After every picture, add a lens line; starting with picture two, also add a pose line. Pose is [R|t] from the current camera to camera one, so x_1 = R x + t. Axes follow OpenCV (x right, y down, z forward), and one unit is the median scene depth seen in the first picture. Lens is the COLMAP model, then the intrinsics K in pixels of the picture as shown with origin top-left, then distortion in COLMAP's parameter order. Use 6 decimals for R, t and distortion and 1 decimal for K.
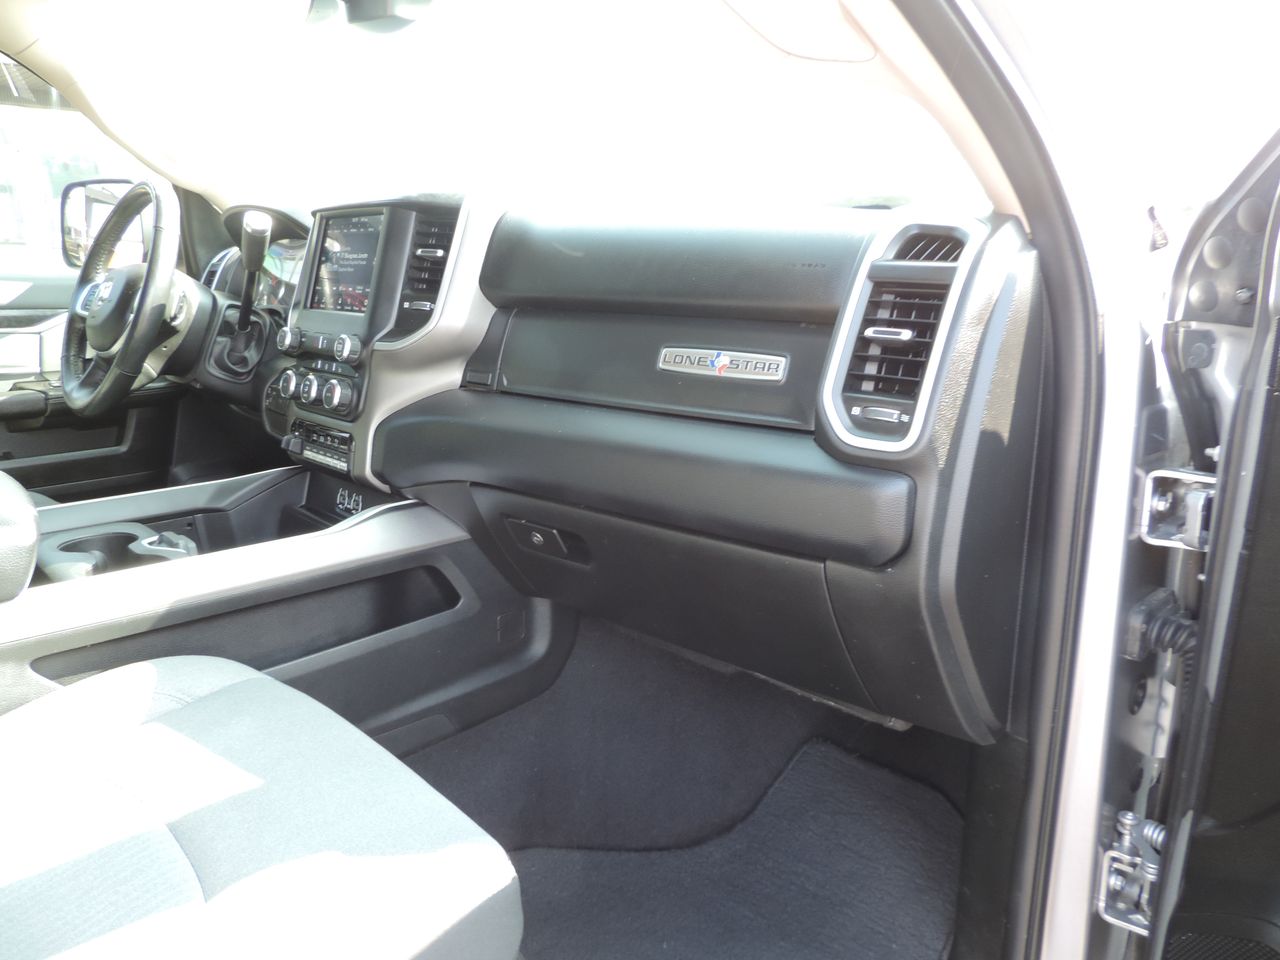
lens RADIAL K [[903.0, 0, 637.2], [0, 903.0, 472.1], [0, 0, 1]] dist [0.007750, -0.024611]
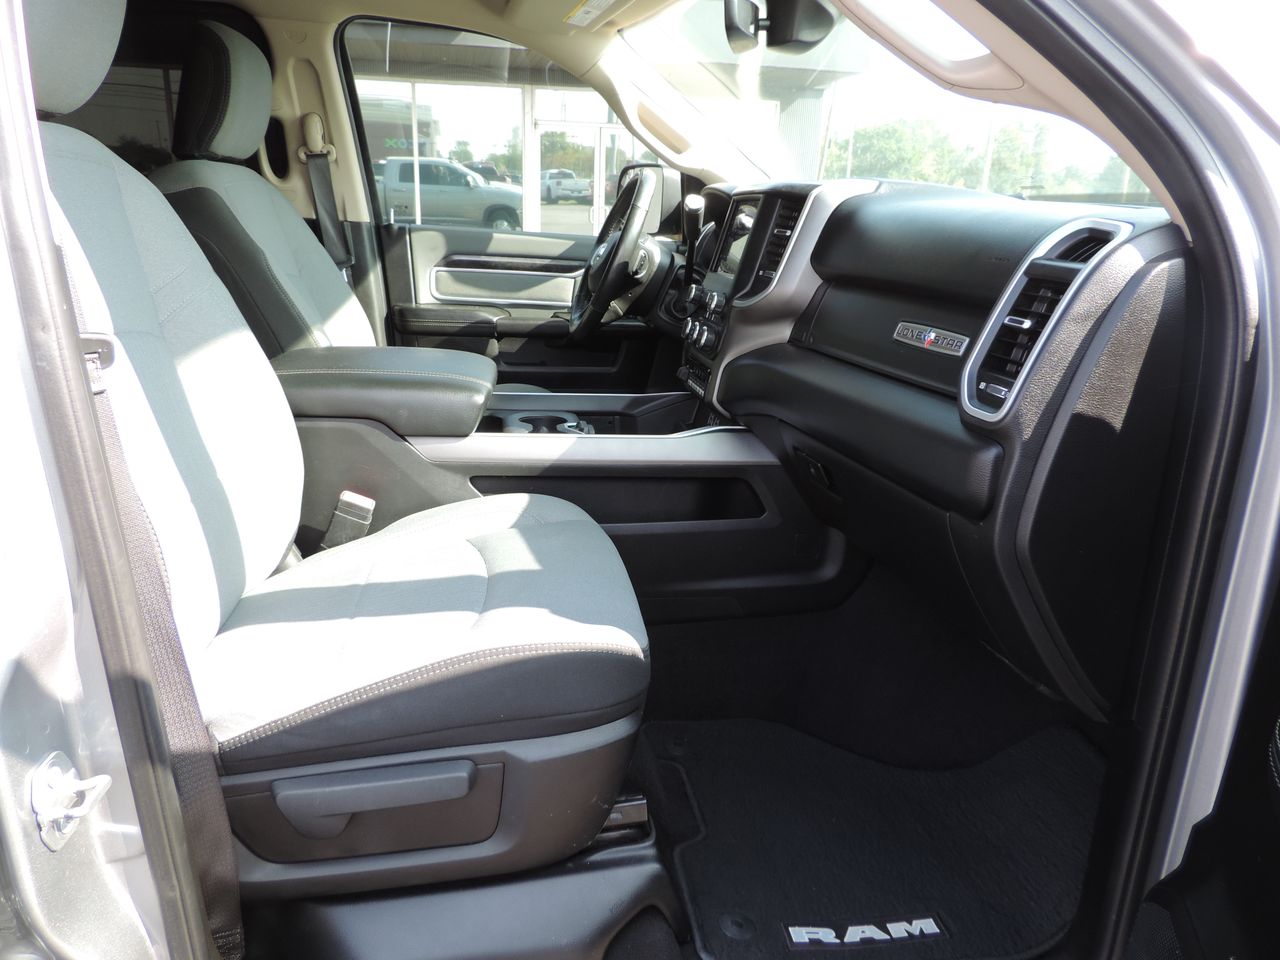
lens RADIAL K [[872.4, 0, 640.0], [0, 872.4, 480.0], [0, 0, 1]] dist [-0.044728, 0.014919]
pose [[0.826820, 0.190349, -0.529279, 0.305087], [-0.165334, 0.981674, 0.094770, 0.012266], [0.537618, 0.009150, 0.843139, -0.114919]]
